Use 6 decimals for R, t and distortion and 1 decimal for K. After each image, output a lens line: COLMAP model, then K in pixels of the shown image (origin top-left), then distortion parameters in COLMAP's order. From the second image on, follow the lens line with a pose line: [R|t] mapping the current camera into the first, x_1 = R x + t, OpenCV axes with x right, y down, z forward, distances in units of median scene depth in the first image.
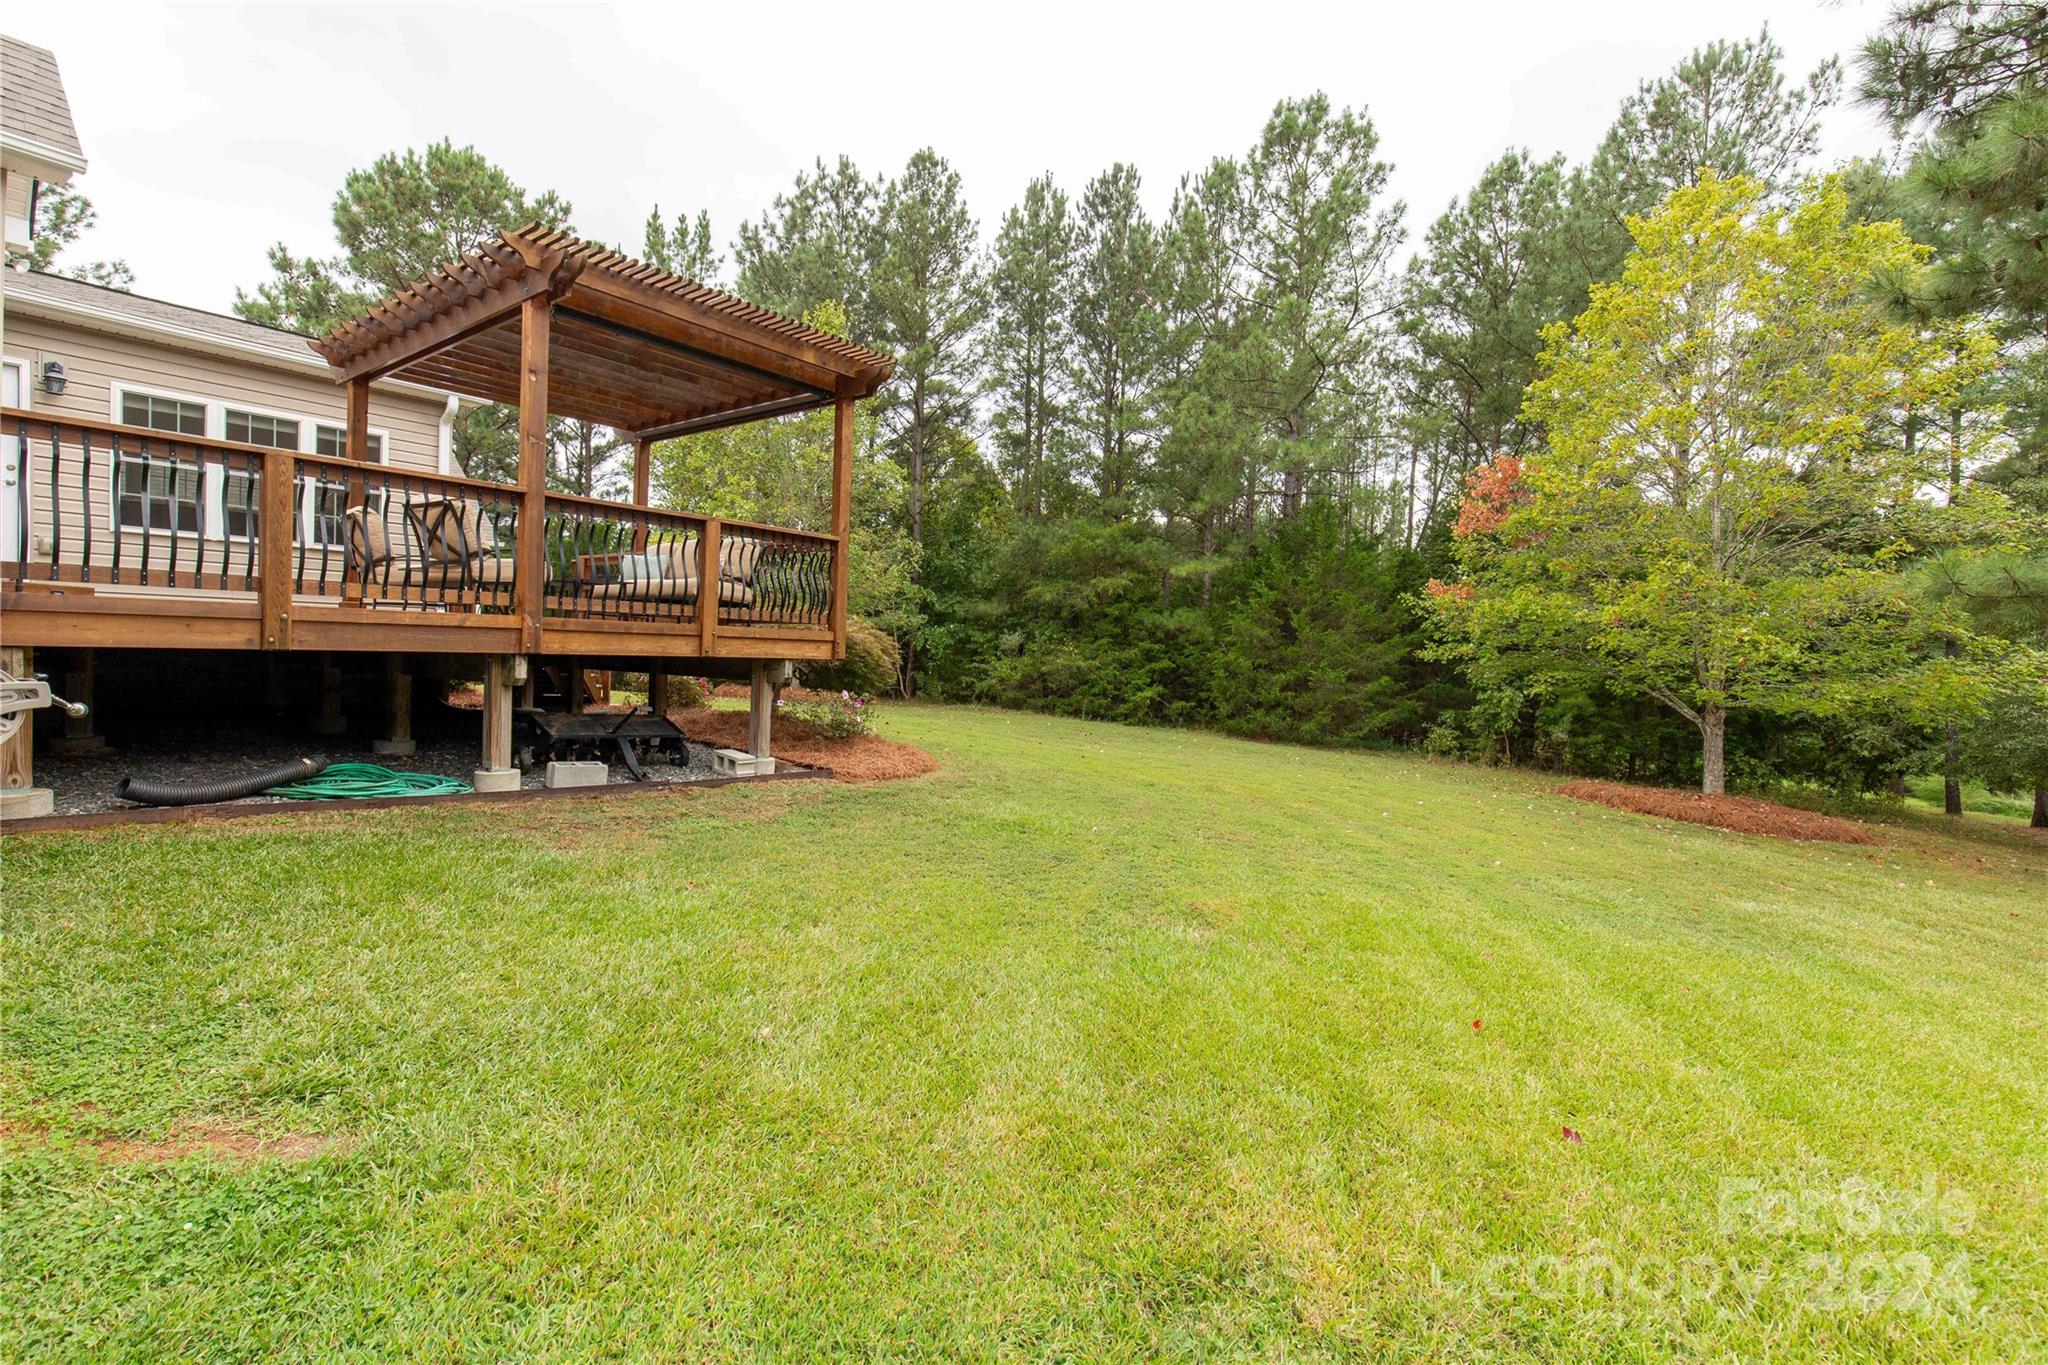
lens RADIAL K [[918.9, 0, 1024.0], [0, 918.9, 682.5], [0, 0, 1]] dist [-0.000158, 0.000757]
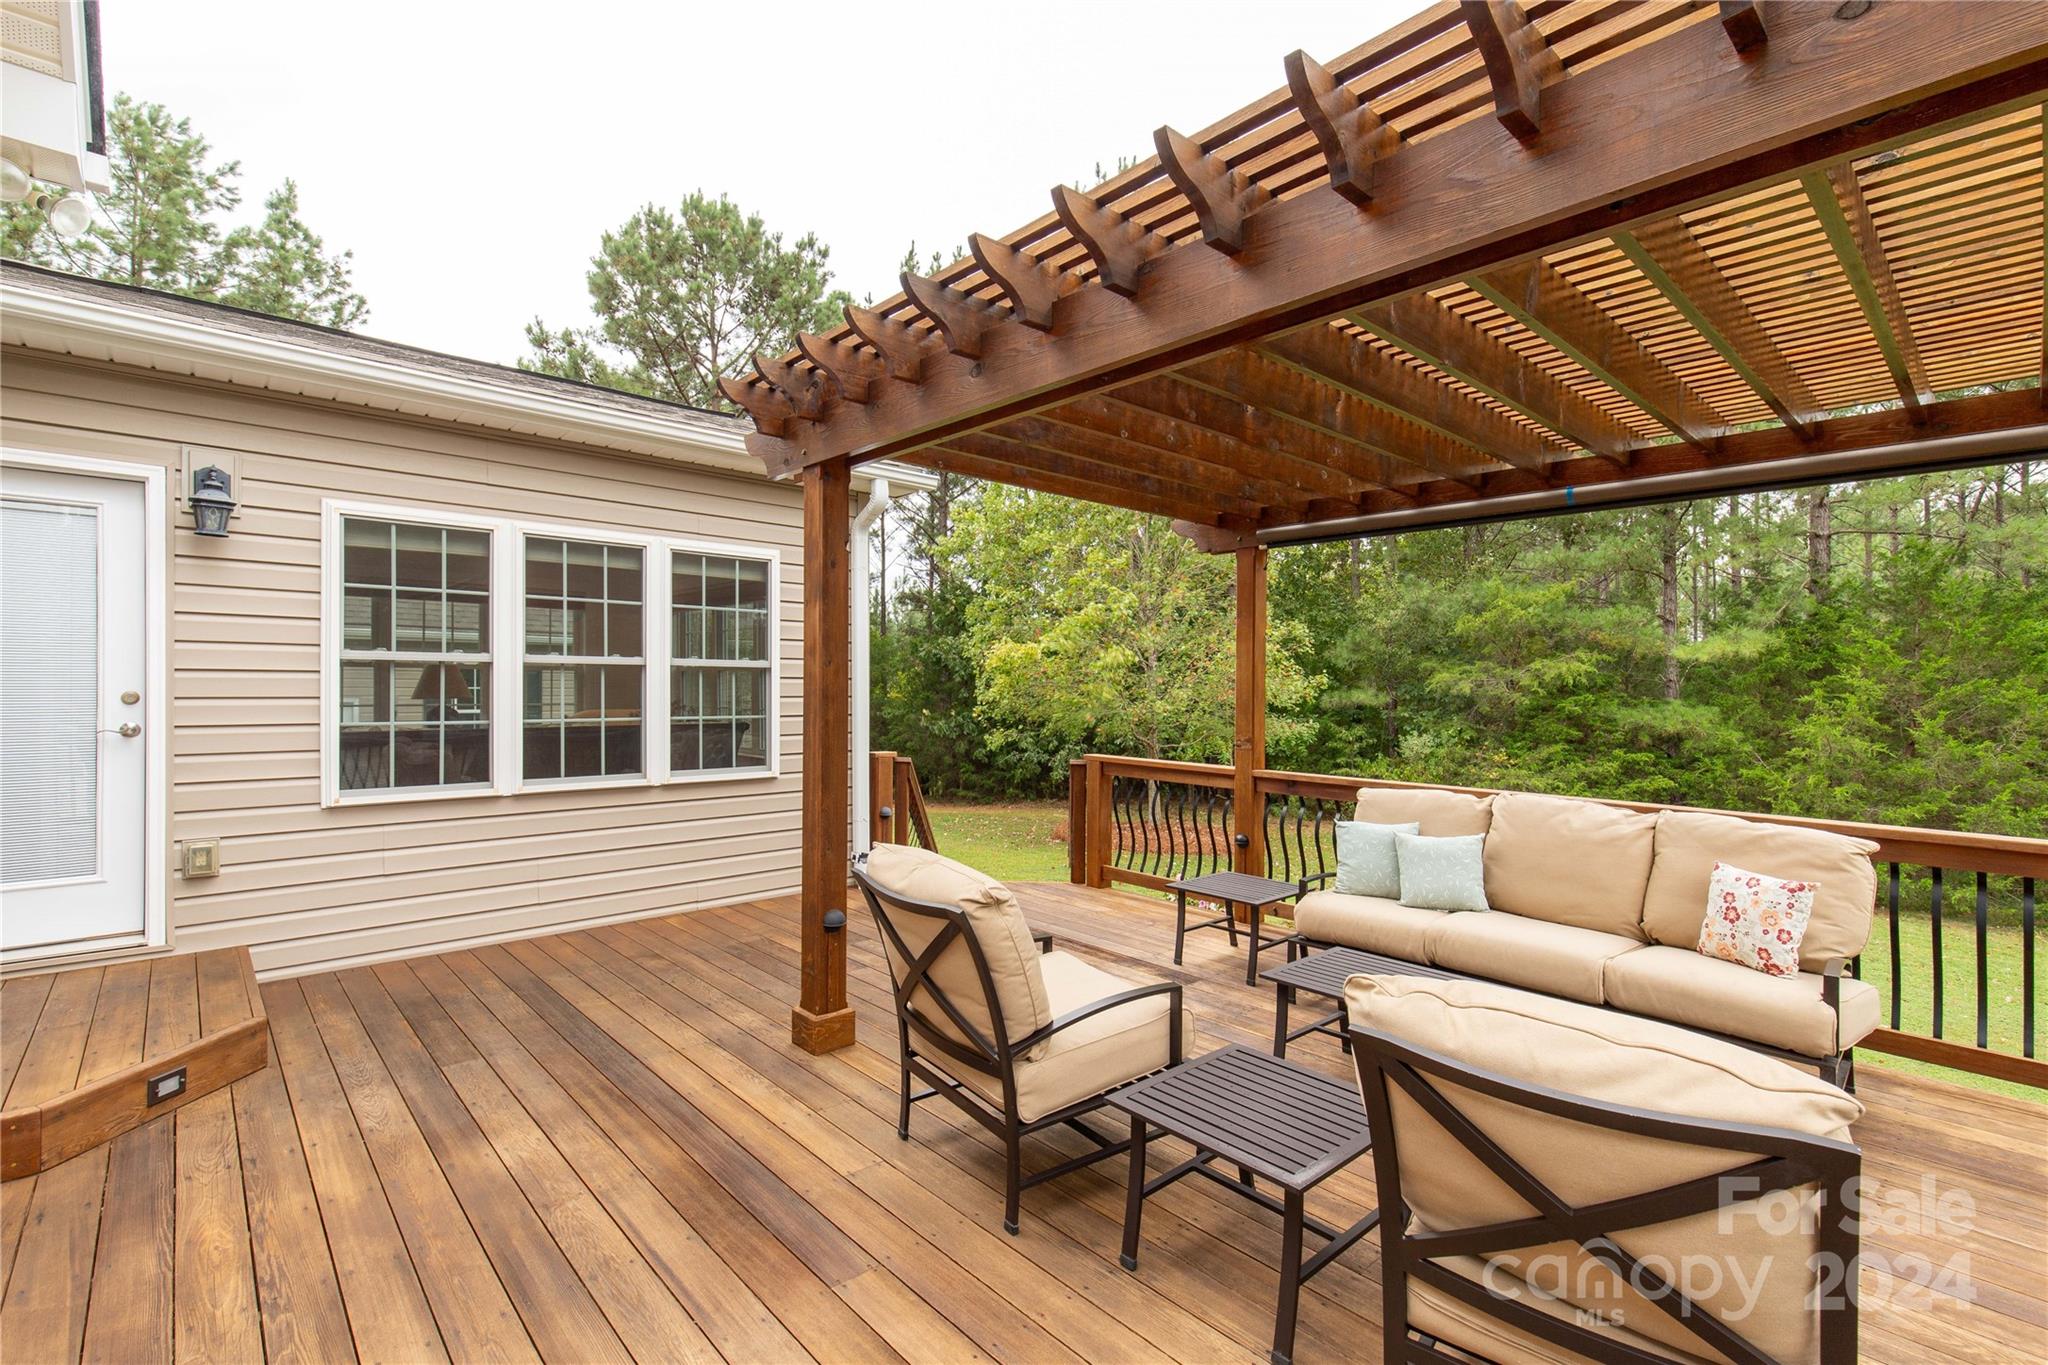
lens RADIAL K [[898.0, 0, 1024.0], [0, 898.0, 682.5], [0, 0, 1]] dist [-0.000665, -0.000334]
pose [[0.986144, -0.022023, -0.164426, -0.181714], [0.016585, 0.999272, -0.034369, -0.068391], [0.165063, 0.031165, 0.985790, 0.196538]]
